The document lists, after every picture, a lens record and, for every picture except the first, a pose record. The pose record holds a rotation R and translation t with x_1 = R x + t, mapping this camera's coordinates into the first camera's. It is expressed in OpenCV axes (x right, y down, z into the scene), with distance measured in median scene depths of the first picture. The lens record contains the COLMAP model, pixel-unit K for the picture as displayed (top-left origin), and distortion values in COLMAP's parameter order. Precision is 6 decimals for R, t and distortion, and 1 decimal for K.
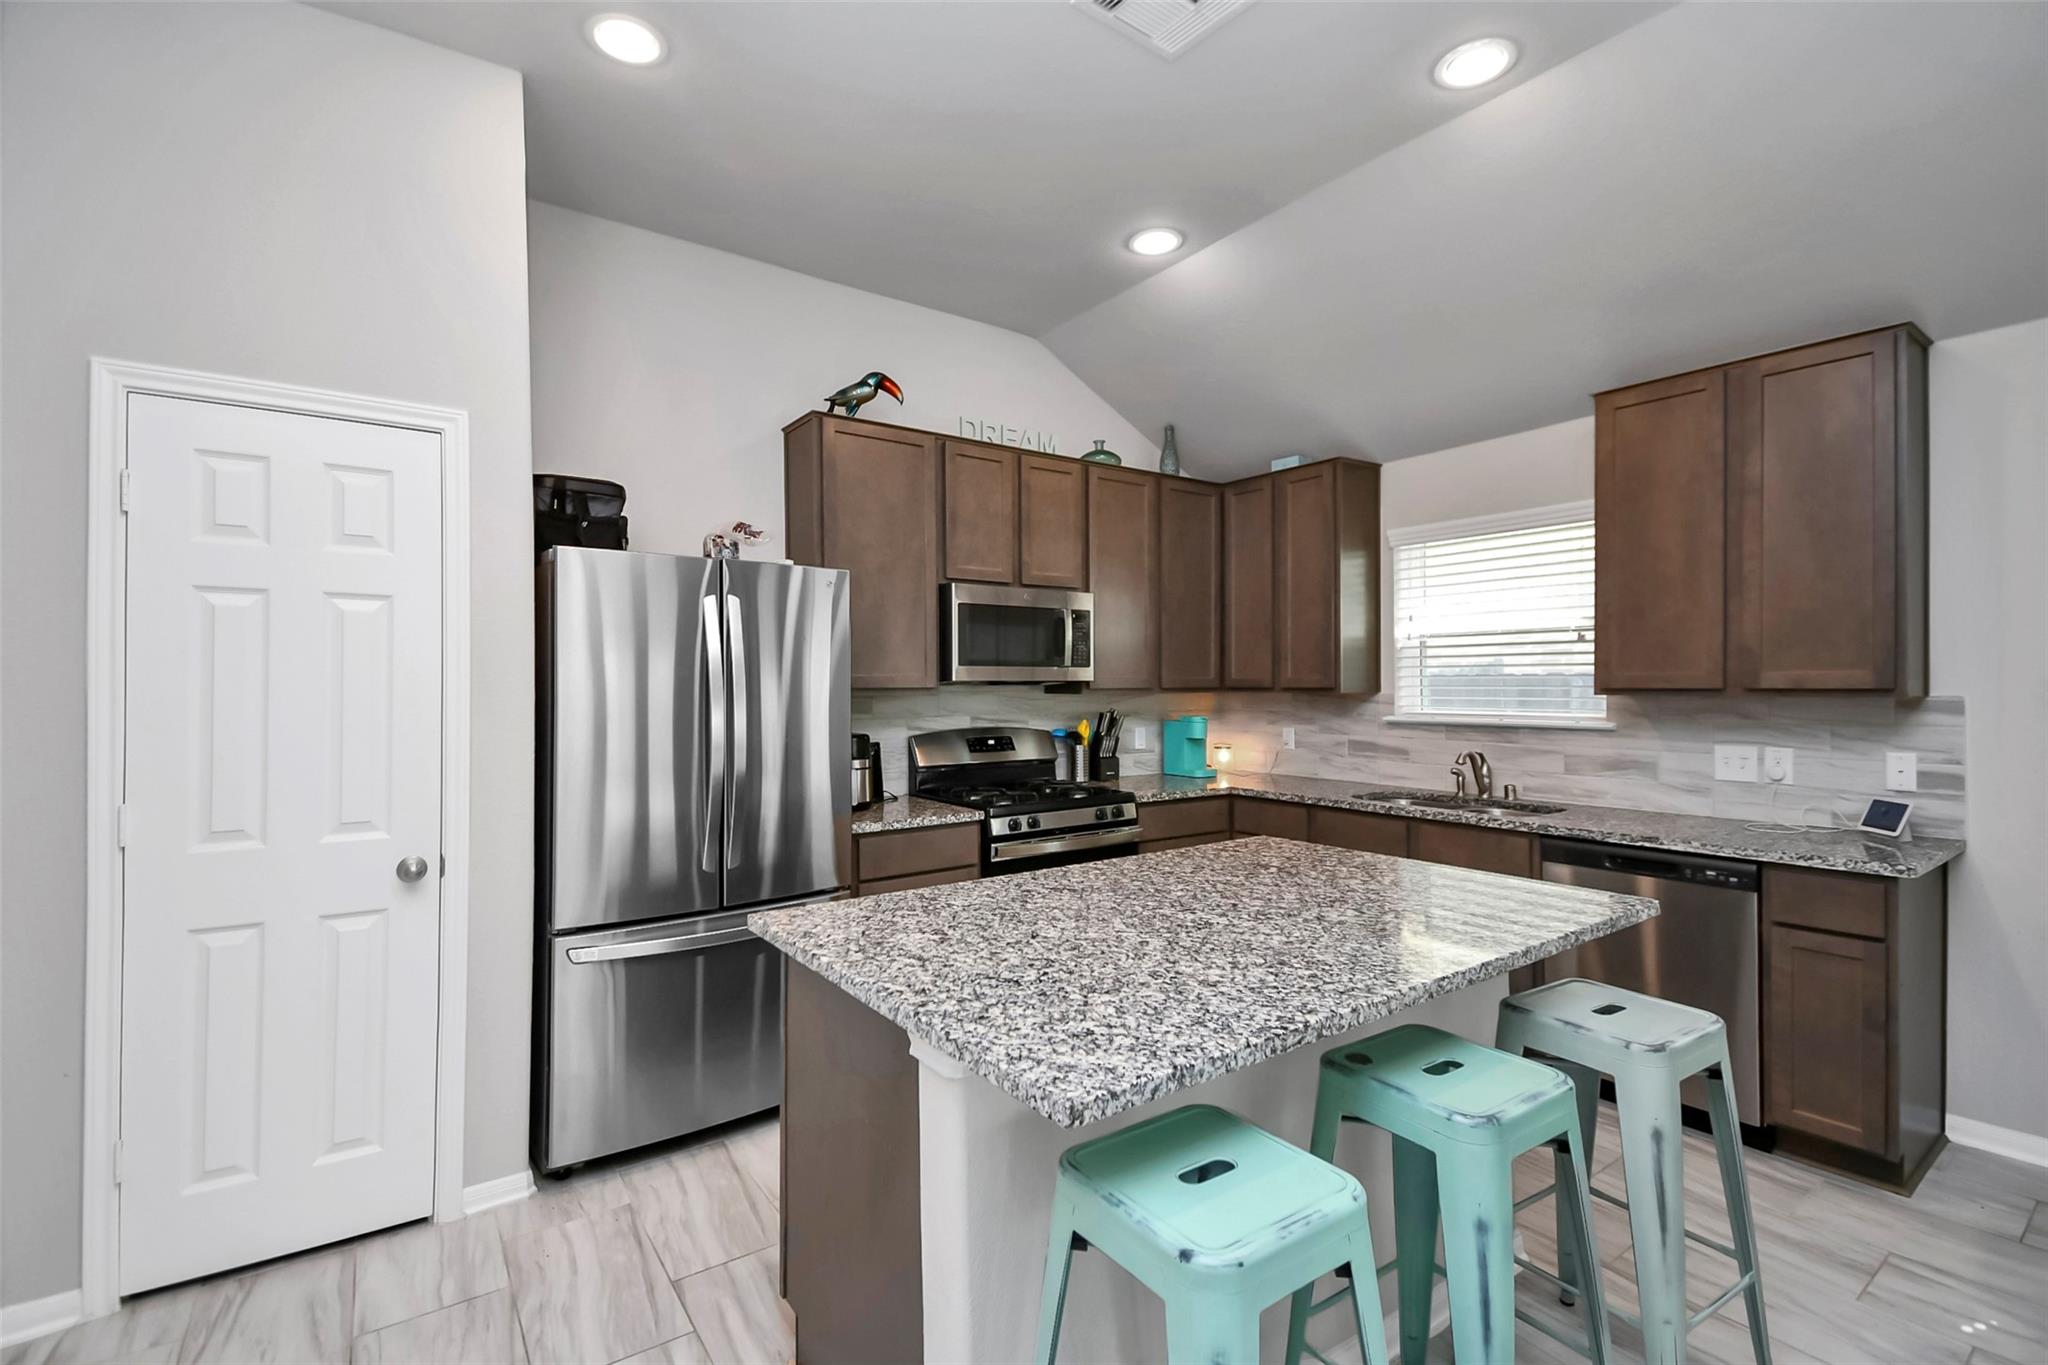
lens RADIAL K [[914.9, 0, 1024.0], [0, 914.9, 682.5], [0, 0, 1]] dist [0.018435, -0.000058]
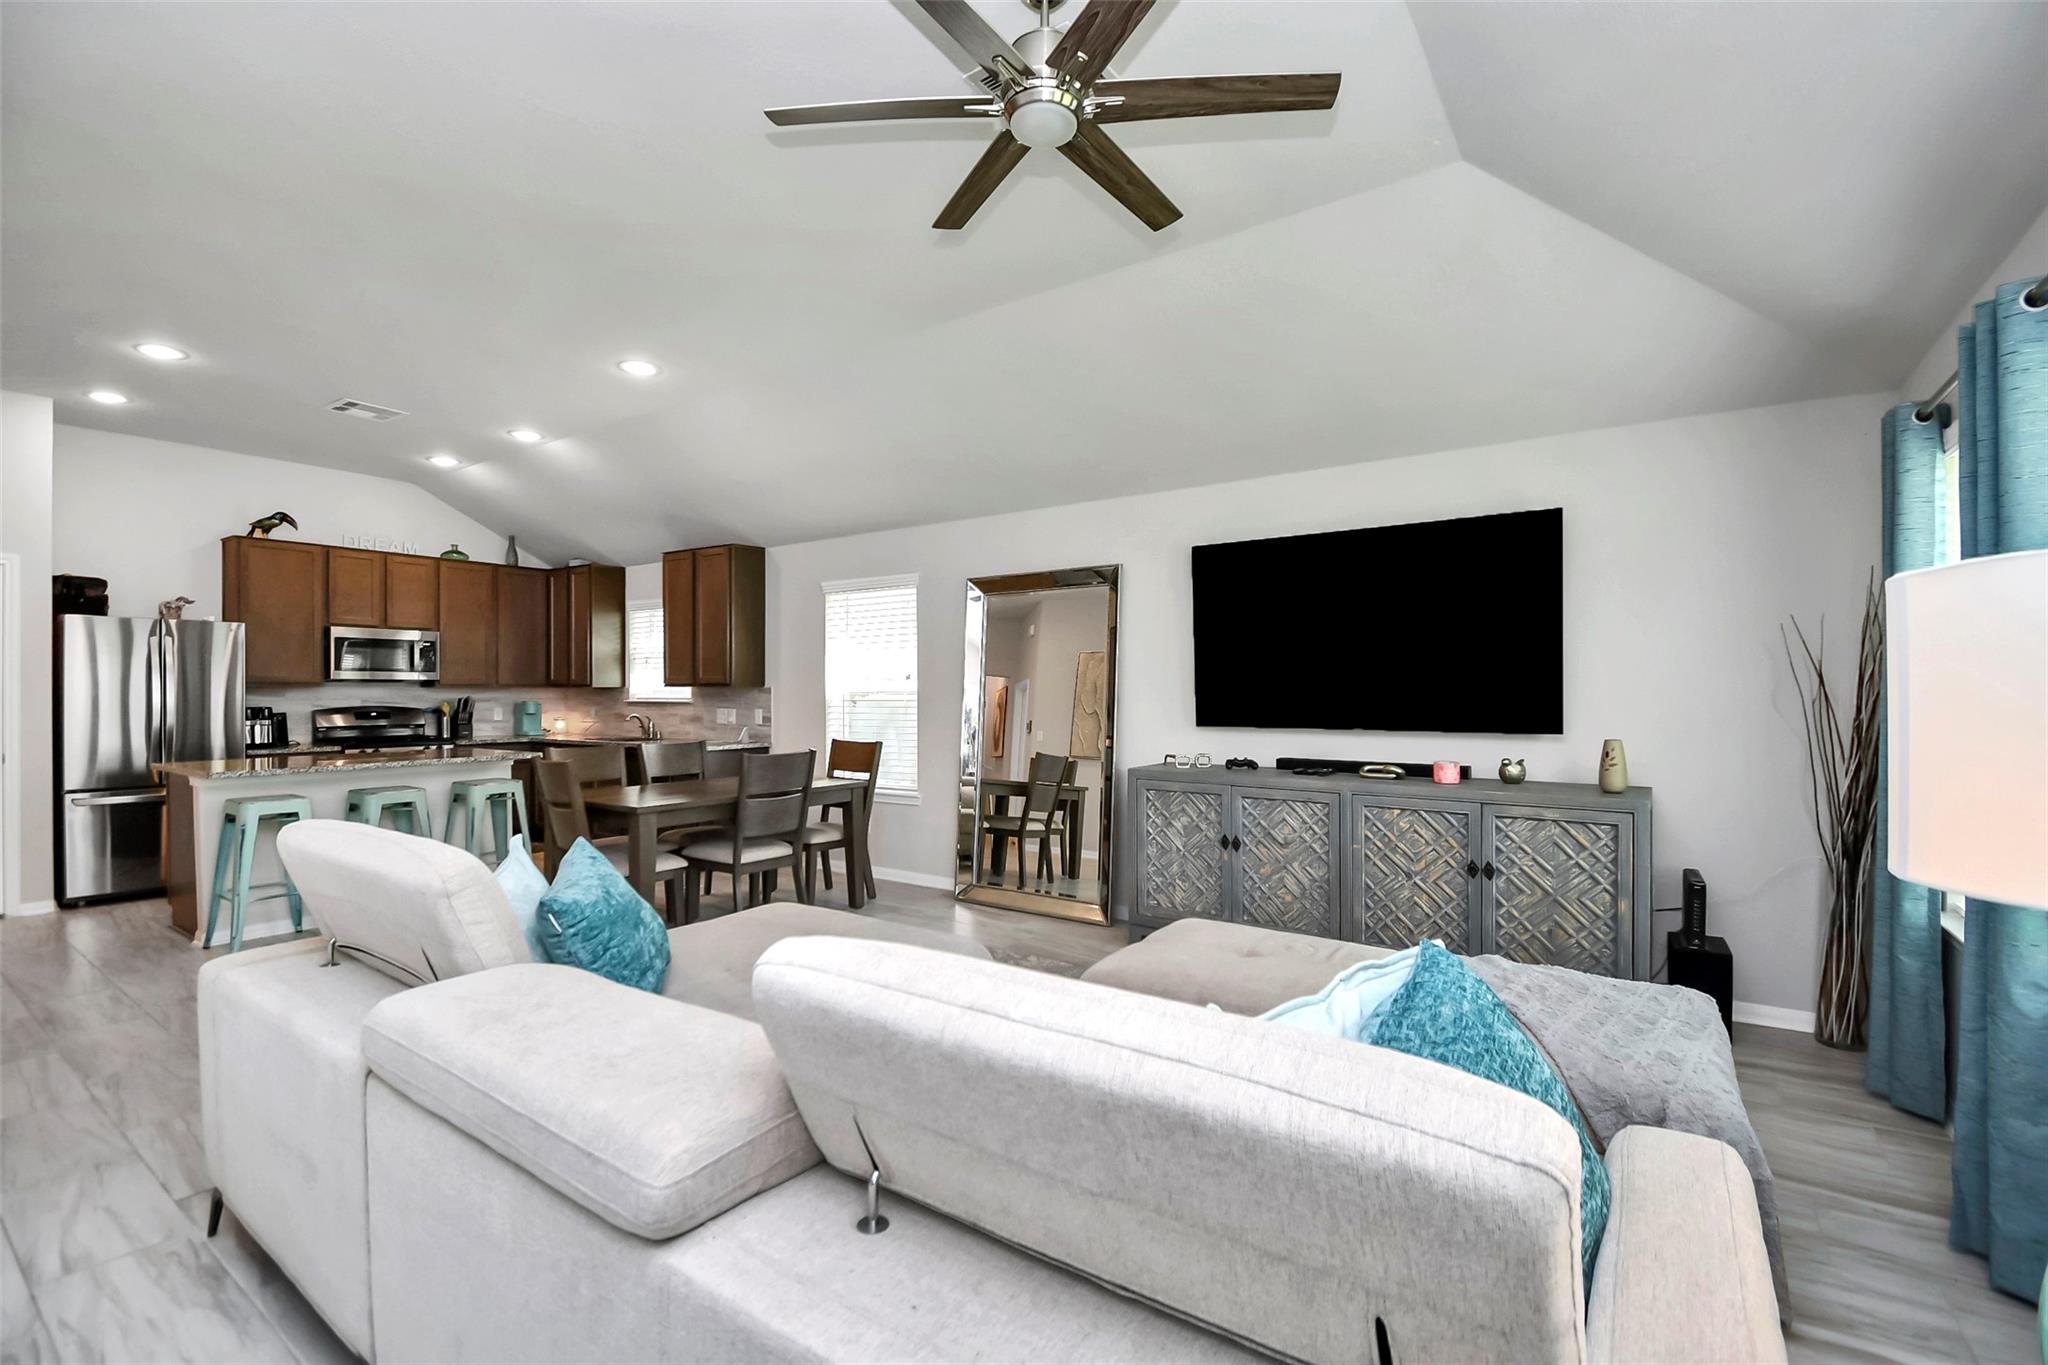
lens RADIAL K [[896.5, 0, 1019.3], [0, 896.5, 687.0], [0, 0, 1]] dist [0.024061, -0.026993]
pose [[0.942903, 0.002795, 0.333057, 0.630840], [-0.001520, 0.999990, -0.004087, 0.020277], [-0.333065, 0.003347, 0.942898, -1.192005]]
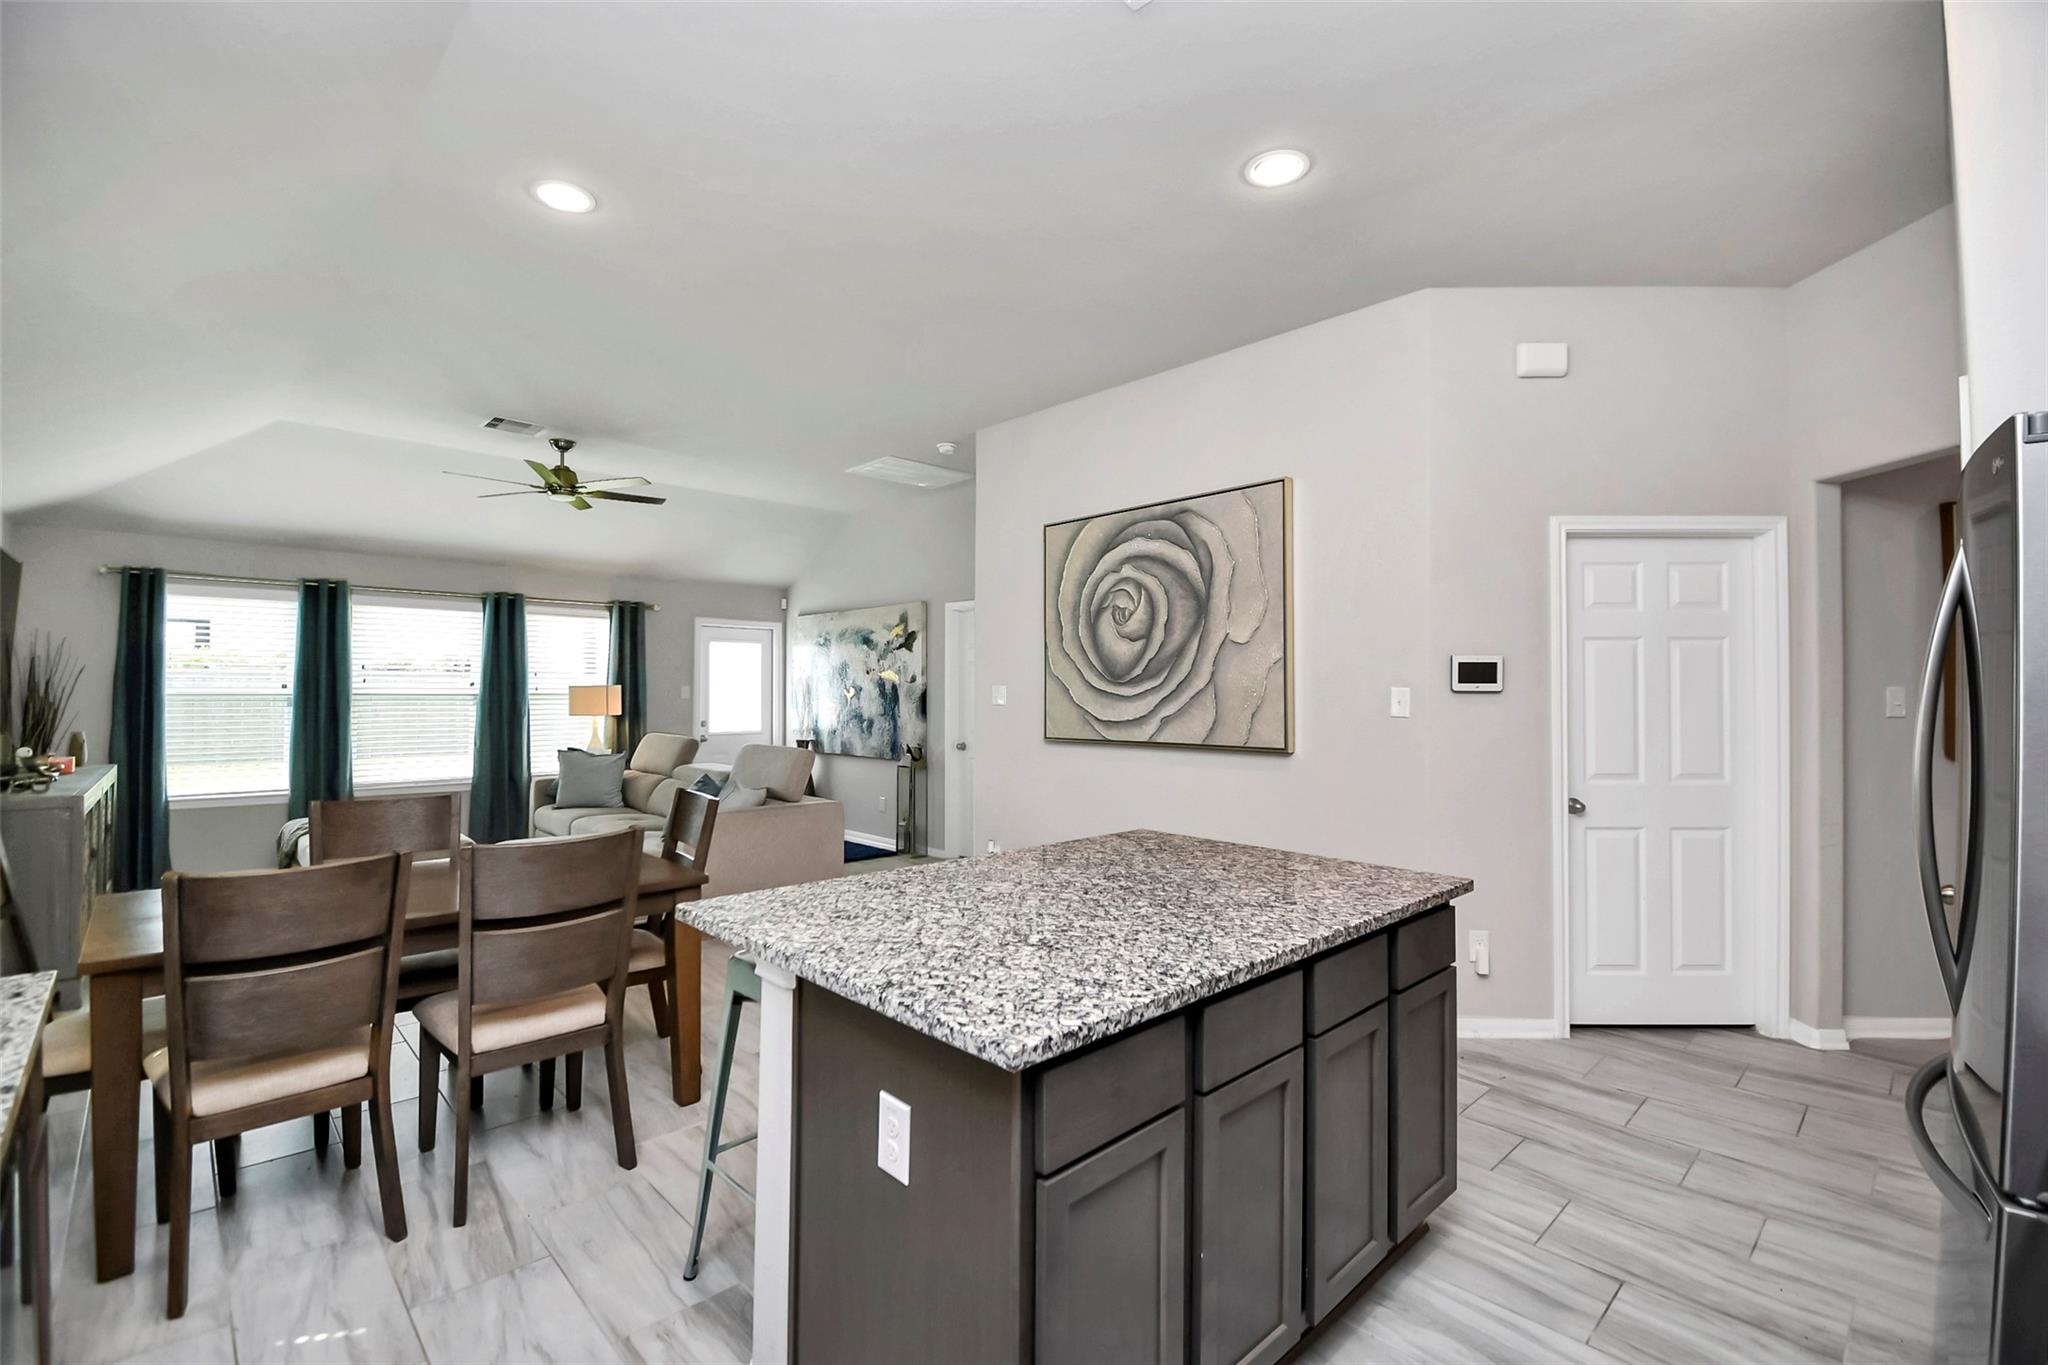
lens RADIAL K [[896.5, 0, 1019.3], [0, 896.5, 687.0], [0, 0, 1]] dist [0.024061, -0.026993]
pose [[-0.989726, -0.001685, -0.142965, 0.247831], [-0.001166, 0.999992, -0.003716, -0.000306], [0.142970, -0.003511, -0.989721, 1.099063]]
